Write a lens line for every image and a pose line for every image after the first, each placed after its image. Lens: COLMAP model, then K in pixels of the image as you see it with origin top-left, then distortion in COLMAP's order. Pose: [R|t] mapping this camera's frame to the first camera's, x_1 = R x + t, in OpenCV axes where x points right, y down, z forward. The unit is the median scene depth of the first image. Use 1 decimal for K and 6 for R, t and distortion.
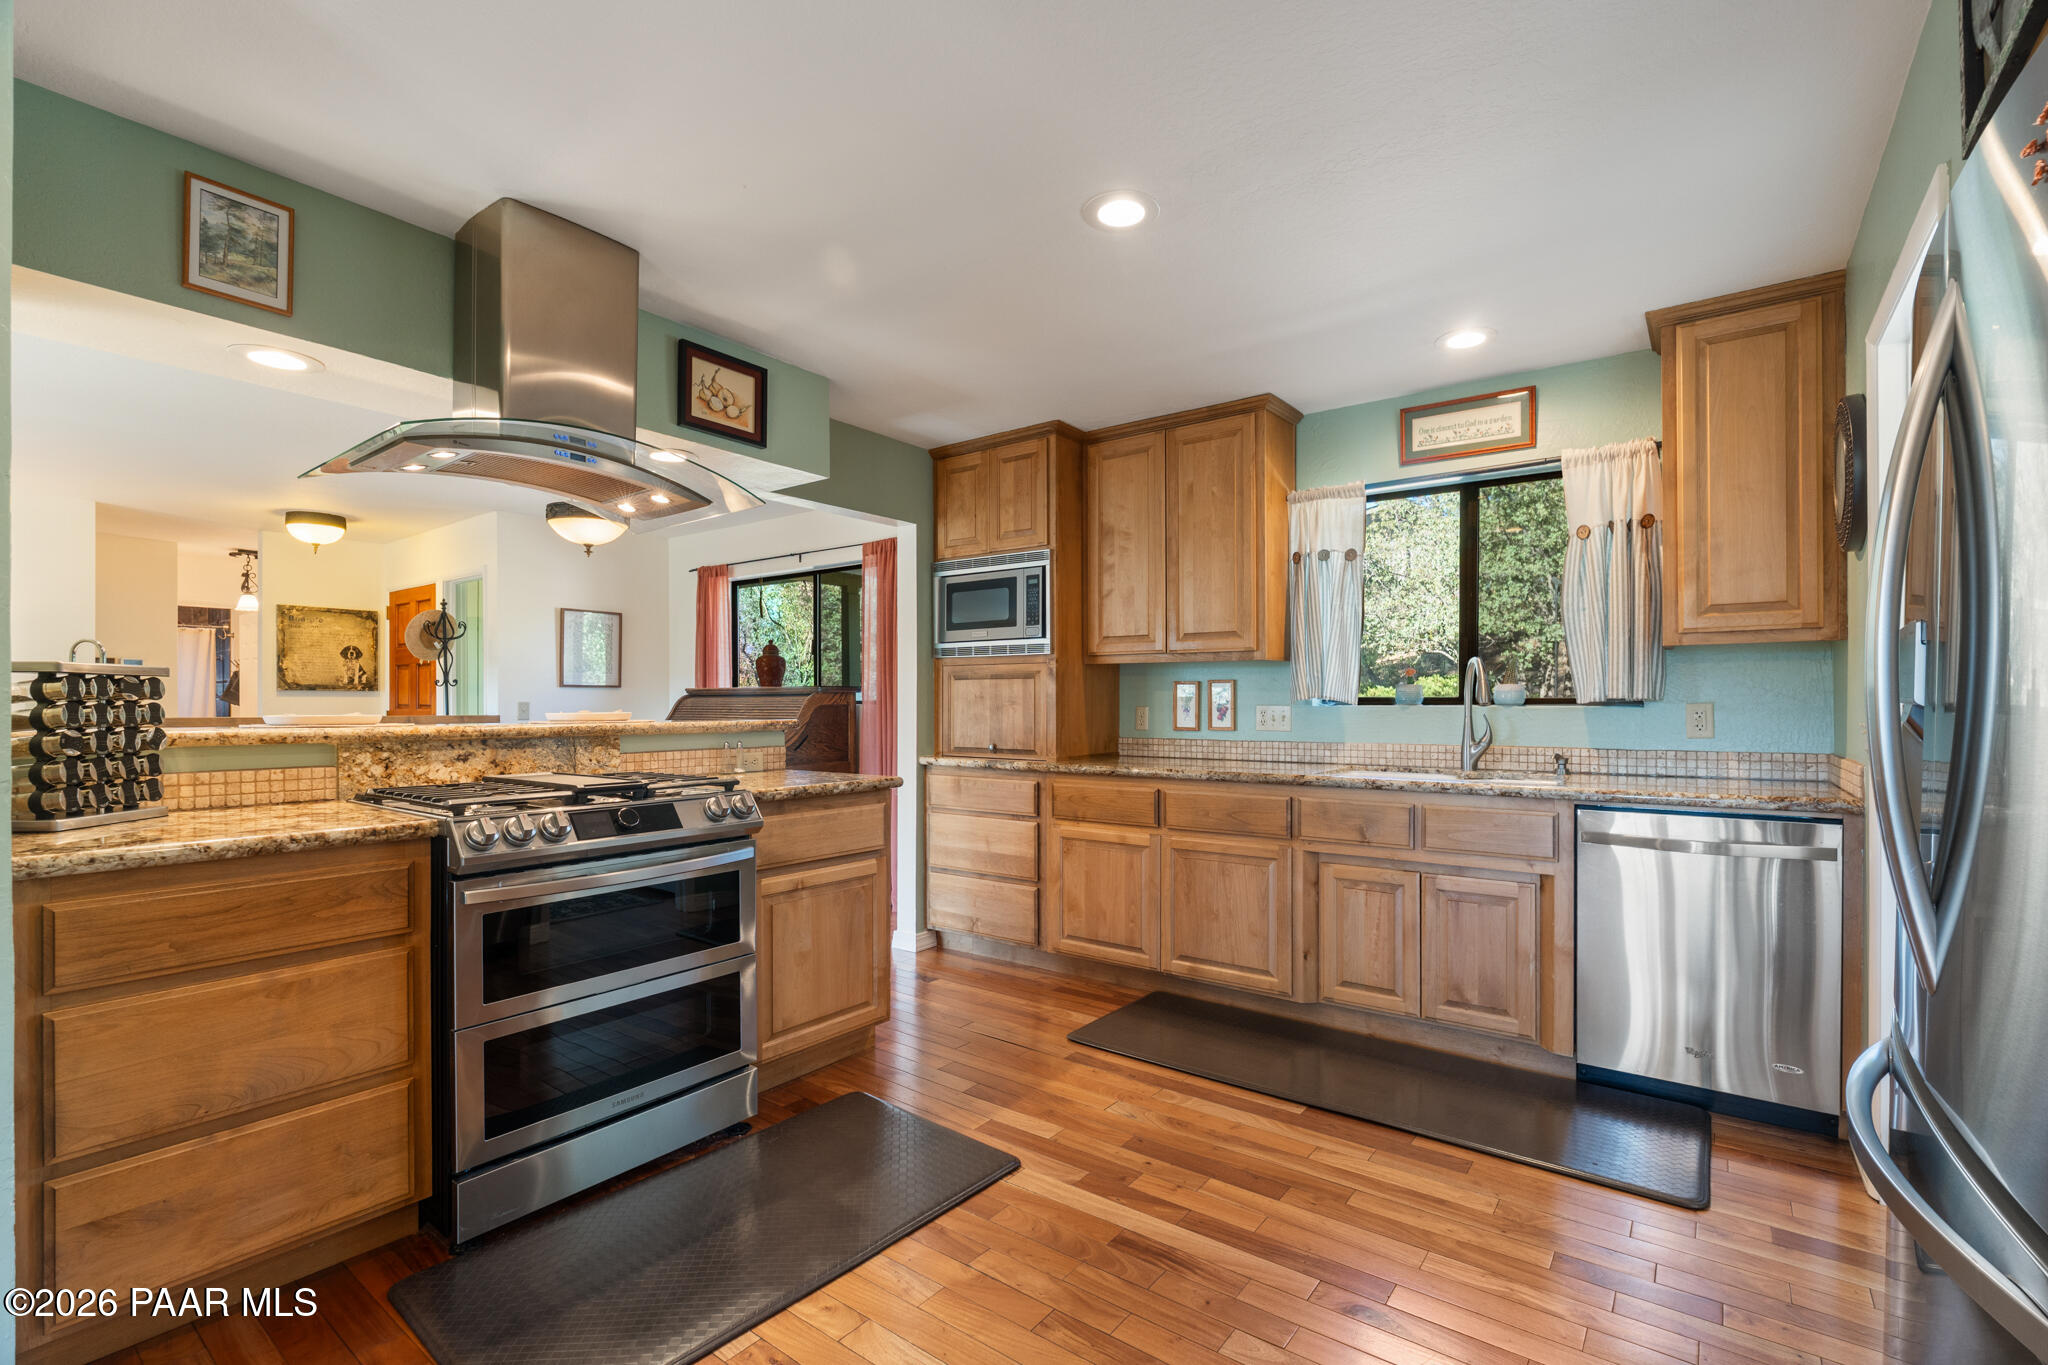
lens RADIAL K [[907.9, 0, 1018.8], [0, 907.9, 706.2], [0, 0, 1]] dist [-0.008383, 0.001934]
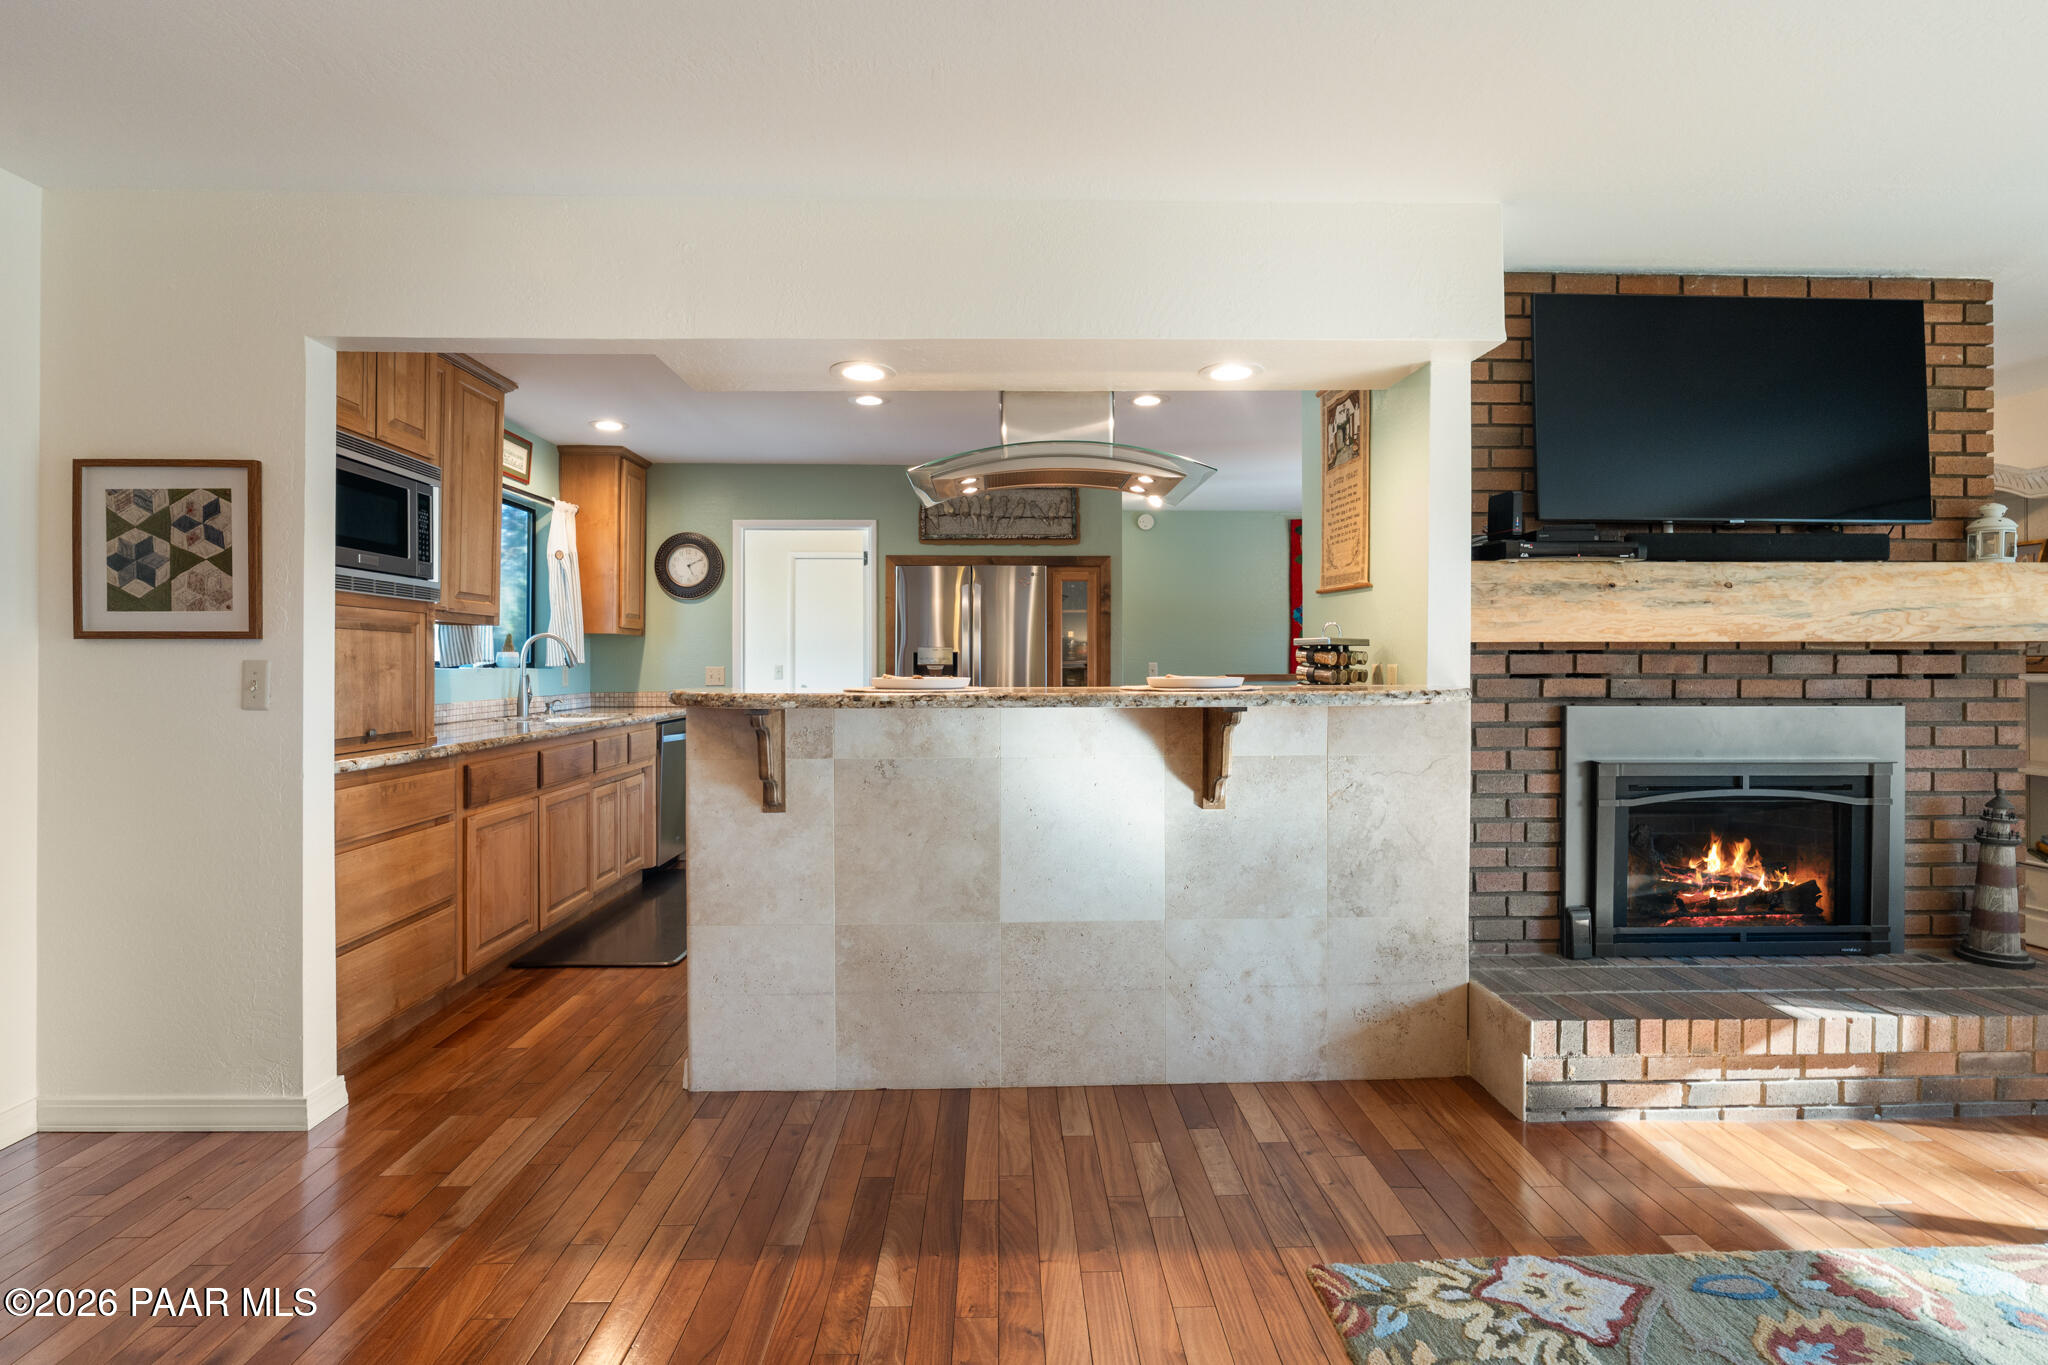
lens RADIAL K [[989.5, 0, 1041.2], [0, 989.5, 659.8], [0, 0, 1]] dist [-0.004815, 0.000619]
pose [[-0.637855, 0.005536, 0.770136, -1.099262], [0.004937, 0.999983, -0.003100, -0.004820], [-0.770140, 0.001825, -0.637872, 1.334126]]
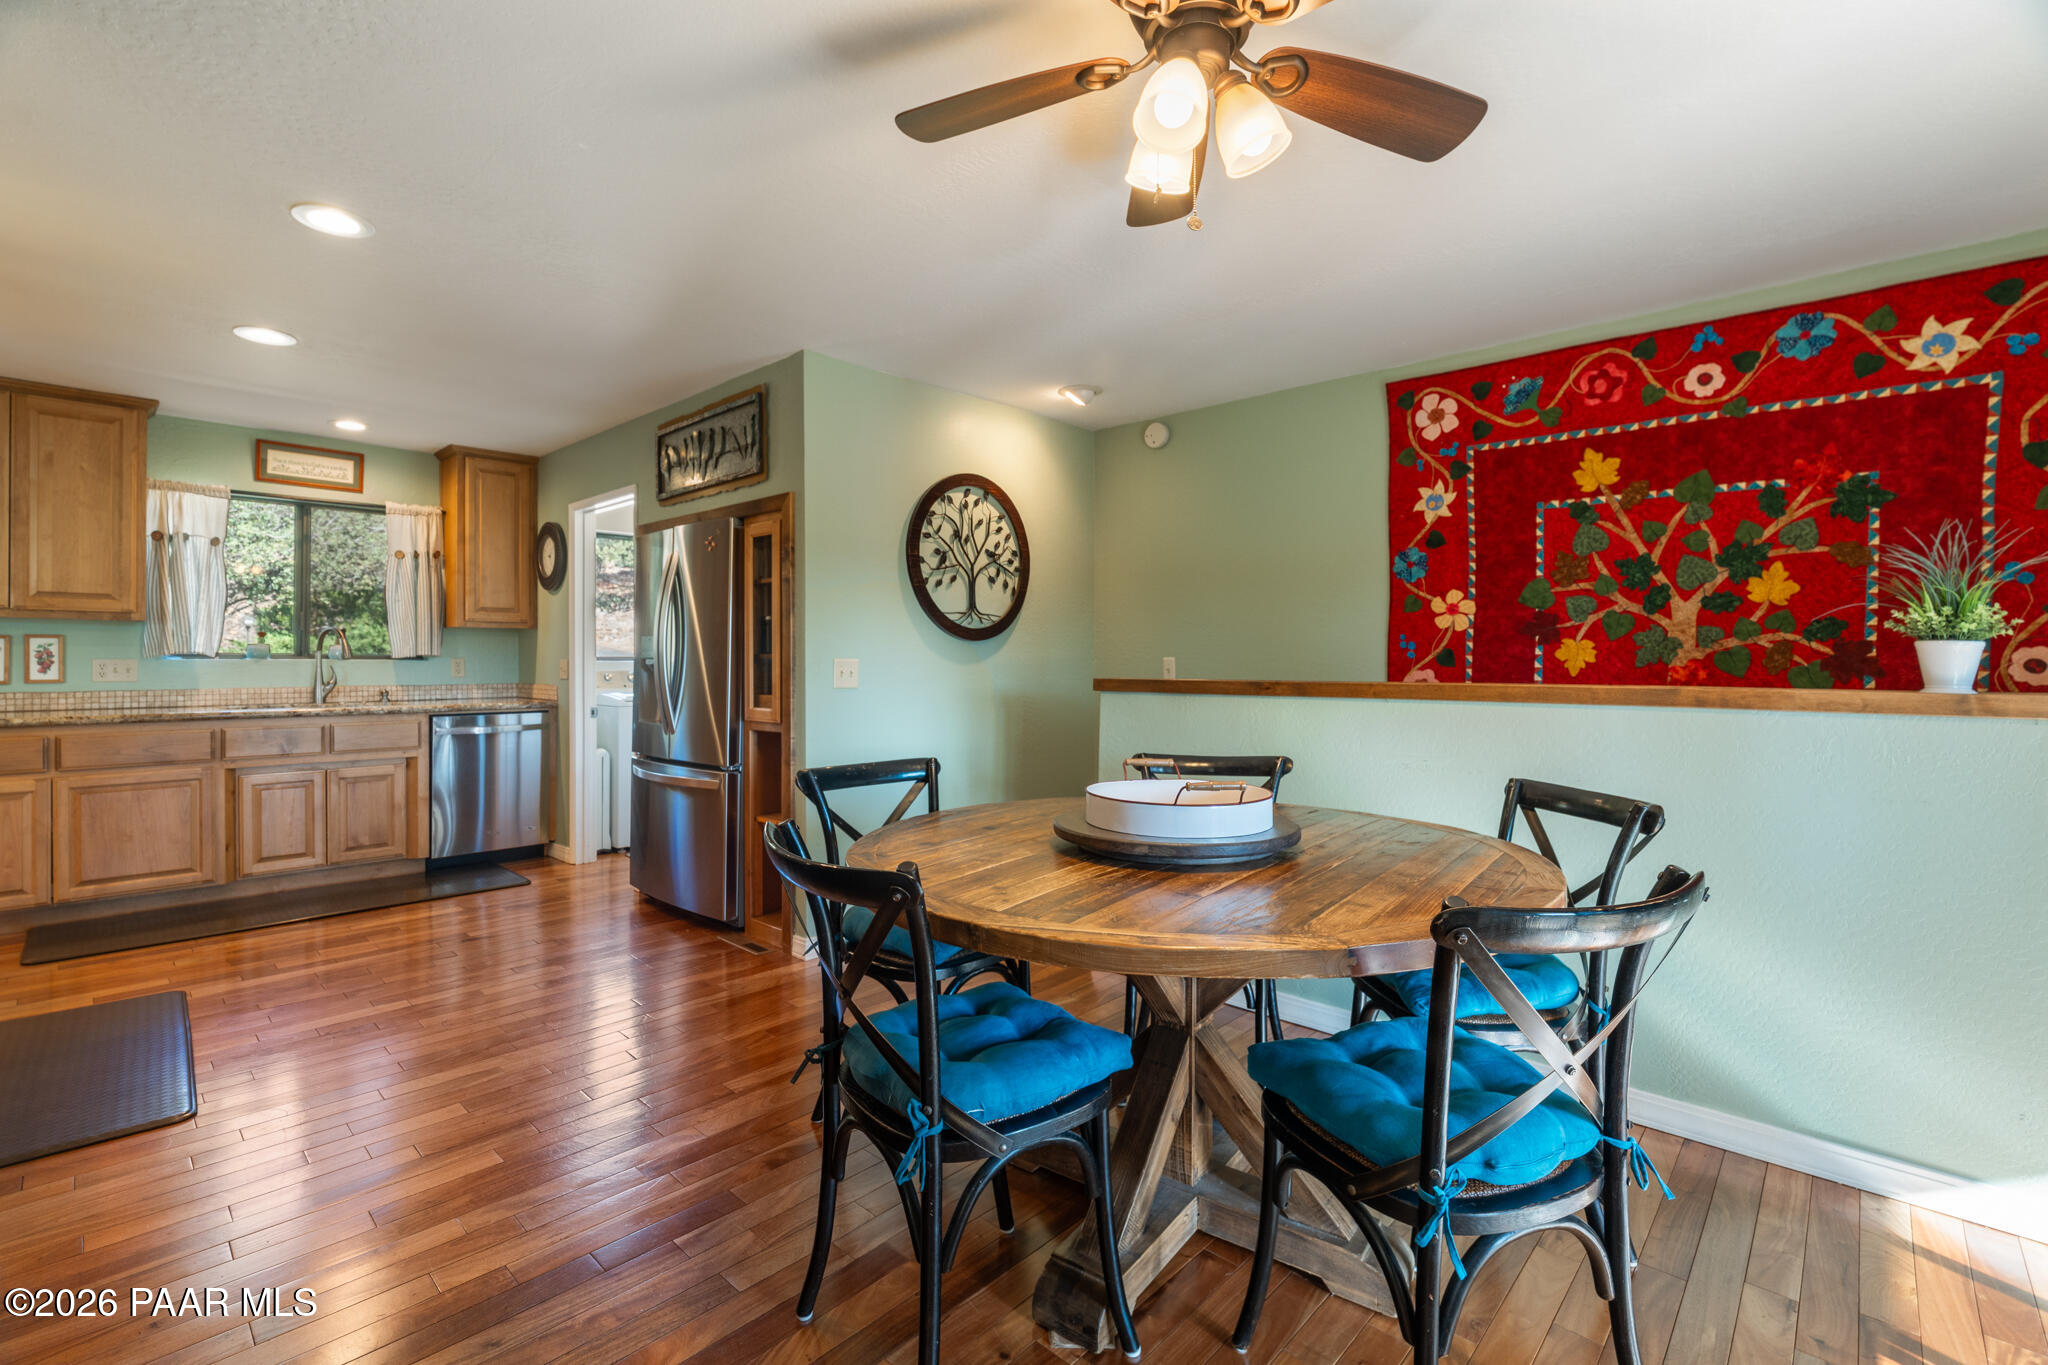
lens RADIAL K [[907.9, 0, 1033.9], [0, 907.9, 669.5], [0, 0, 1]] dist [-0.008383, 0.001934]
pose [[0.085928, -0.011563, 0.996234, -0.861929], [0.000392, 0.999933, 0.011572, -0.000685], [-0.996301, -0.000603, 0.085927, -0.279206]]
